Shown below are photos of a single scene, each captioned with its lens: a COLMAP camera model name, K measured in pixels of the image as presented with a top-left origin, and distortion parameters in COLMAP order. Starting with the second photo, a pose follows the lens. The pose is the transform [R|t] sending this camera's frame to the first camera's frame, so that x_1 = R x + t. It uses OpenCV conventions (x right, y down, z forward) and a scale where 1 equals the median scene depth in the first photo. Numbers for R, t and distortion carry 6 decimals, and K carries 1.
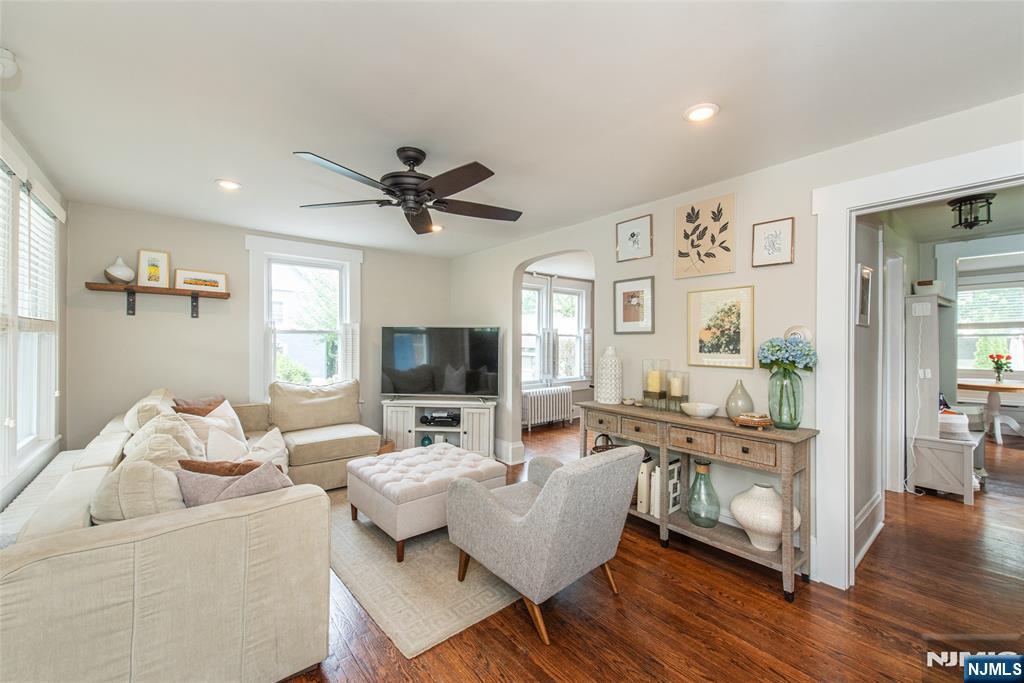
lens RADIAL K [[415.4, 0, 514.4], [0, 415.4, 342.5], [0, 0, 1]] dist [0.001149, -0.000596]
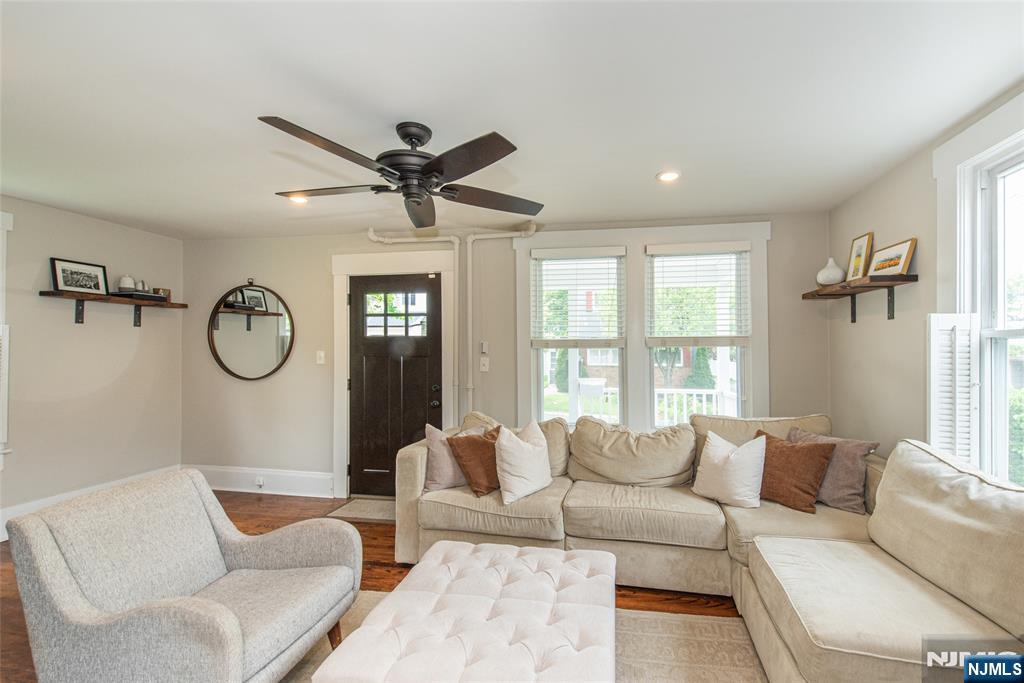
lens RADIAL K [[415.4, 0, 552.1], [0, 415.4, 342.6], [0, 0, 1]] dist [0.001149, -0.000596]
pose [[-0.763369, -0.013696, -0.645818, 0.055381], [-0.006309, 0.999886, -0.013747, -0.009933], [0.645932, -0.006420, -0.763368, 1.140354]]
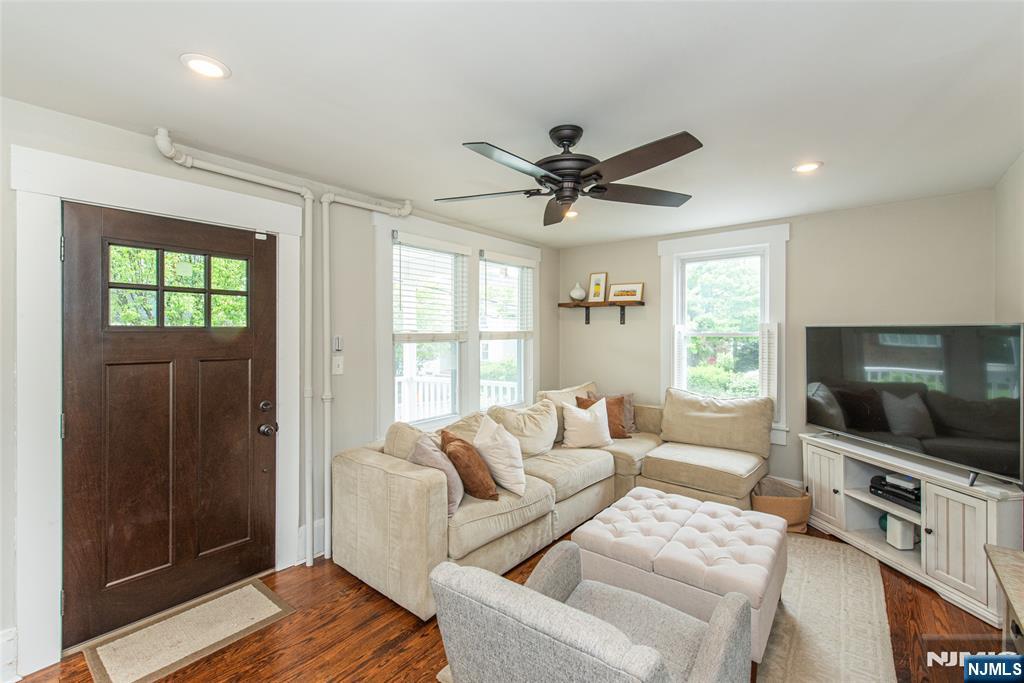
lens RADIAL K [[441.4, 0, 507.7], [0, 441.4, 336.0], [0, 0, 1]] dist [0.001494, -0.000021]
pose [[0.173509, 0.000235, -0.984832, 0.384633], [-0.002476, 0.999997, -0.000198, -0.025573], [0.984829, 0.002473, 0.173509, 0.464700]]
